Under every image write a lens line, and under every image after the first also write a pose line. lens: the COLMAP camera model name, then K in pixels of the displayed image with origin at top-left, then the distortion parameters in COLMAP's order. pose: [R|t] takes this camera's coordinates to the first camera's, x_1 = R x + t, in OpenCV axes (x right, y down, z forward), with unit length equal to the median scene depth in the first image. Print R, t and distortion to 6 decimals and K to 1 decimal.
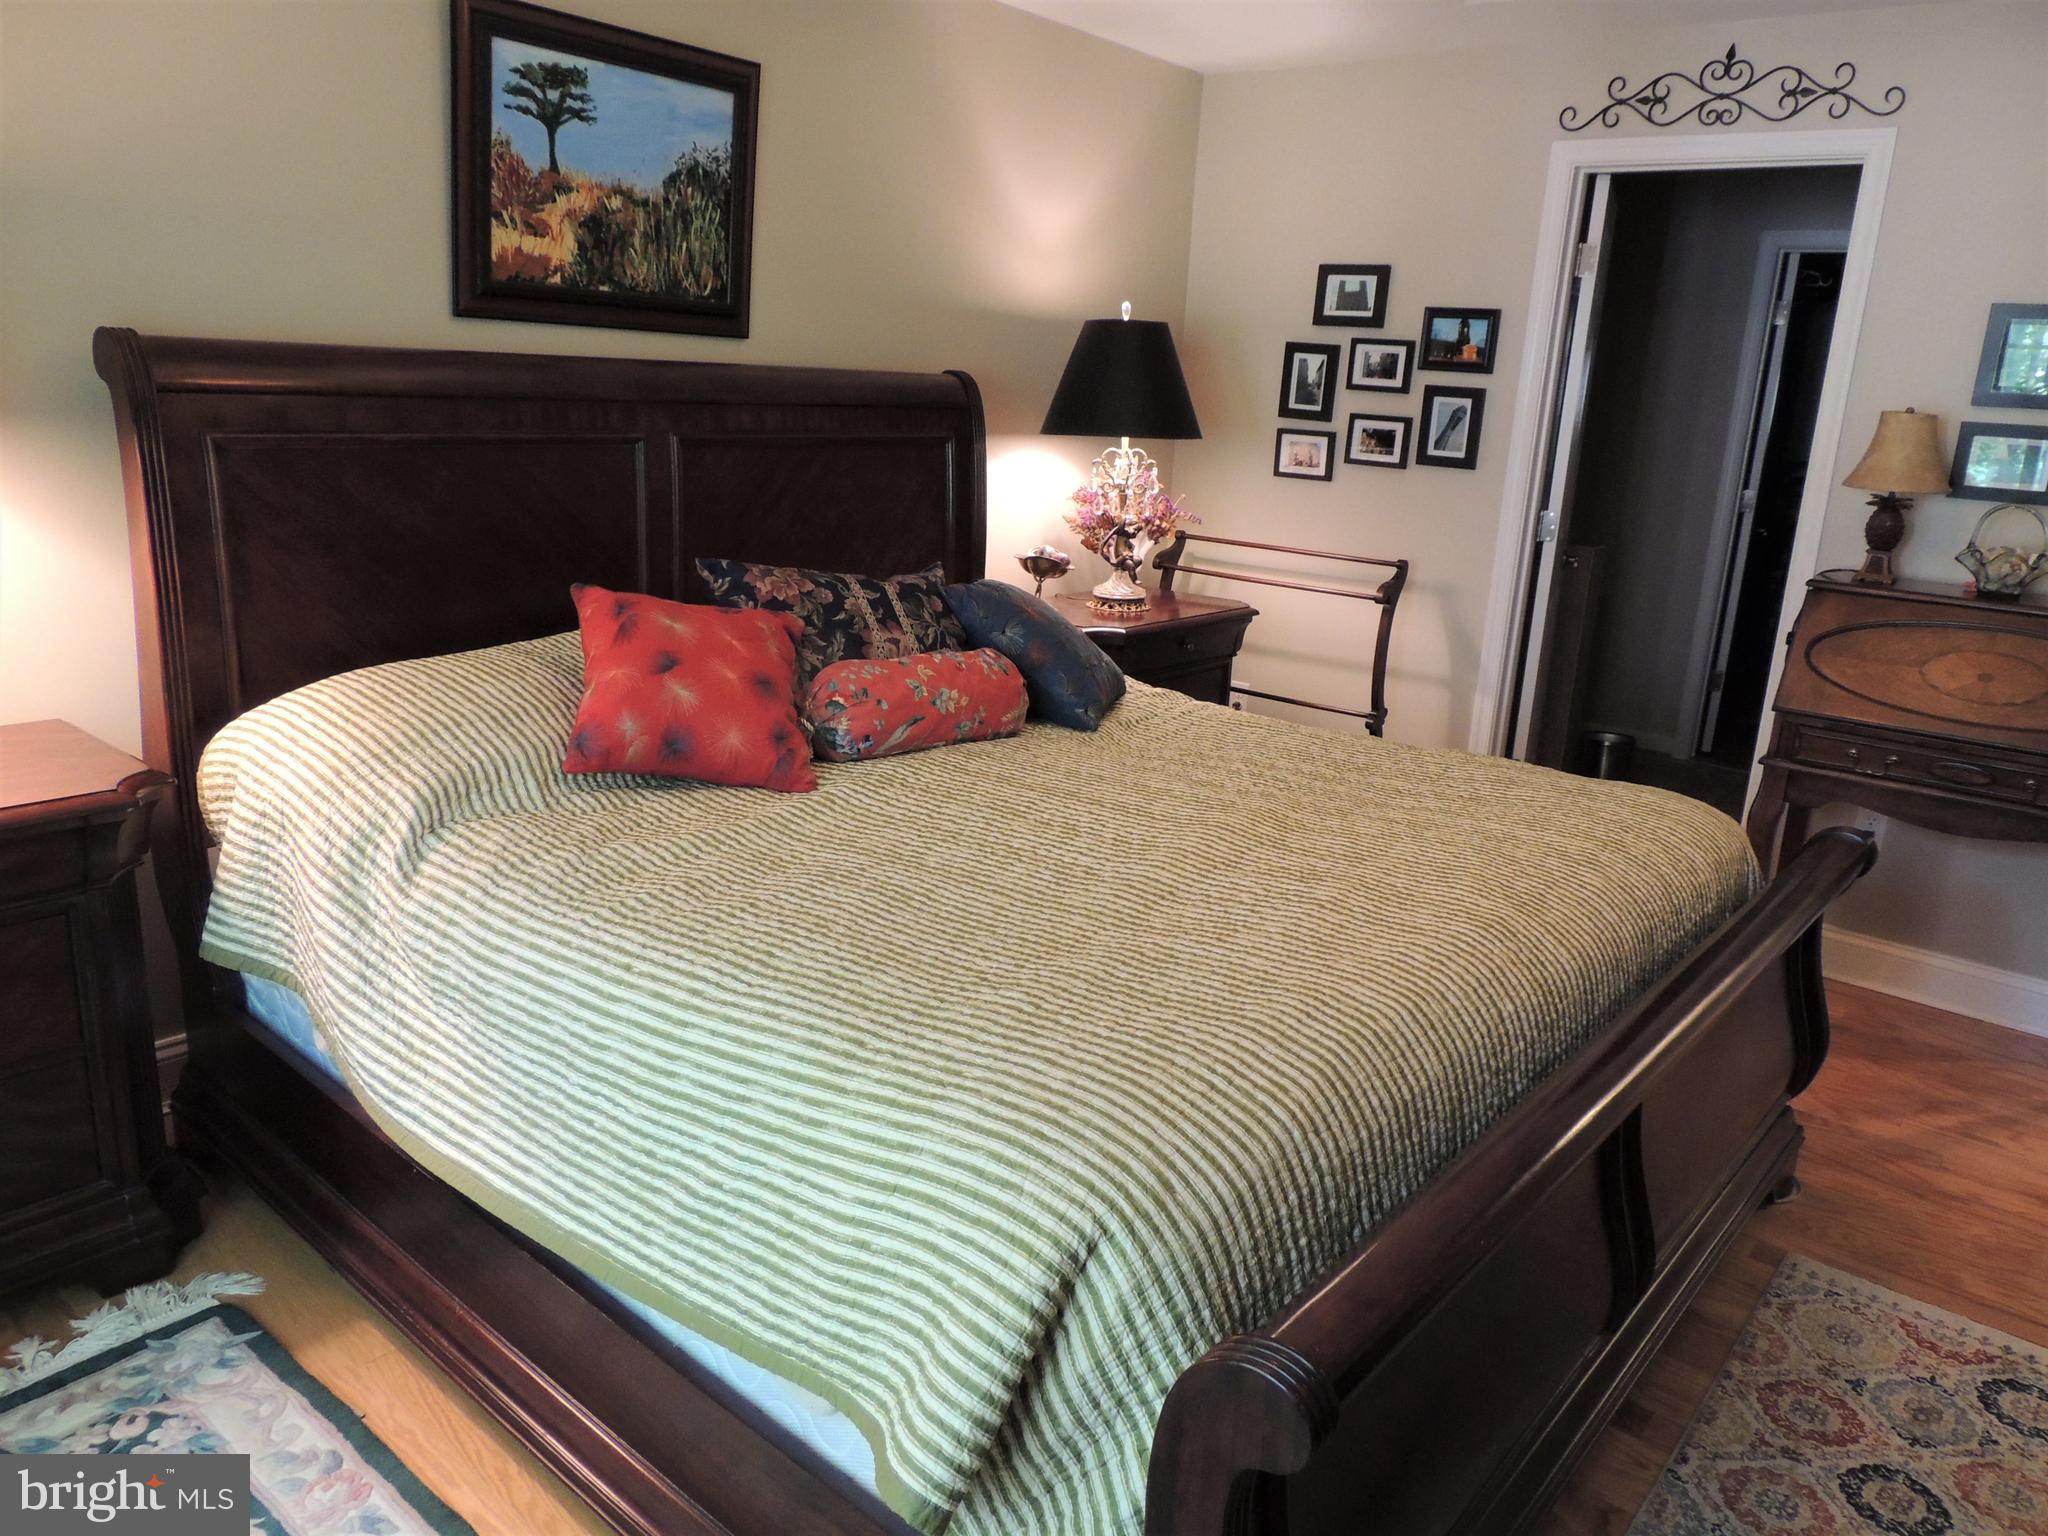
lens RADIAL K [[1475.4, 0, 1024.0], [0, 1475.4, 768.0], [0, 0, 1]] dist [-0.024215, 0.004945]
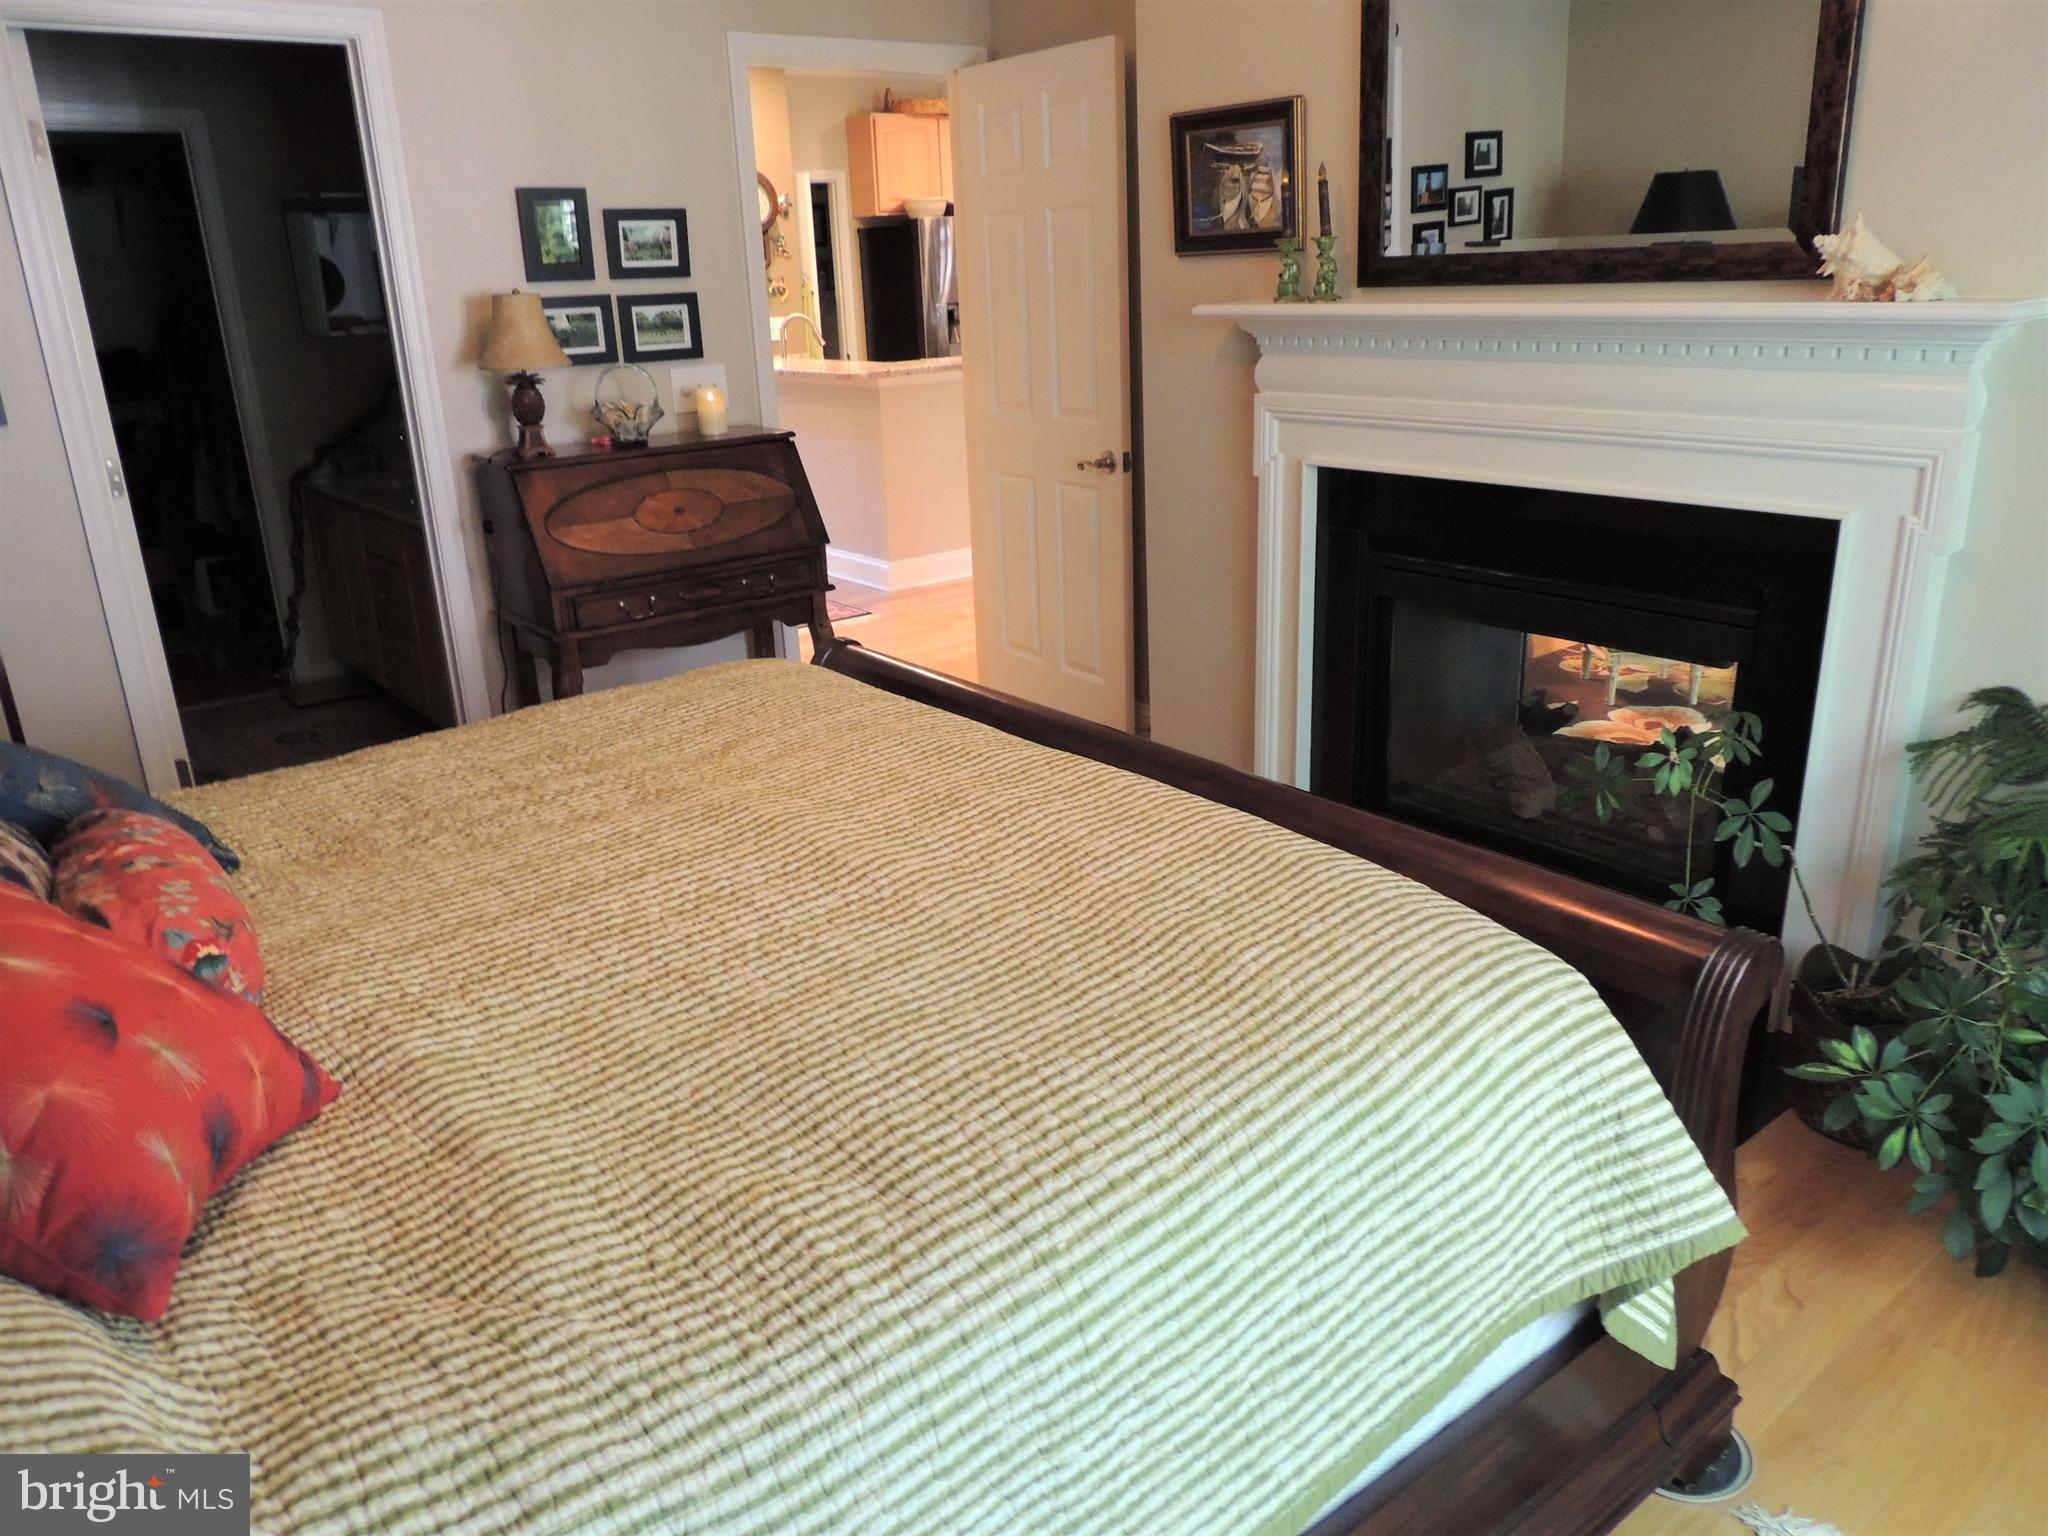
lens RADIAL K [[1475.4, 0, 1024.0], [0, 1475.4, 768.0], [0, 0, 1]] dist [-0.024215, 0.004945]
pose [[0.194573, -0.372968, 0.907213, -0.588630], [0.306083, 0.901793, 0.305094, -0.198886], [-0.931909, 0.218319, 0.289624, 0.577343]]
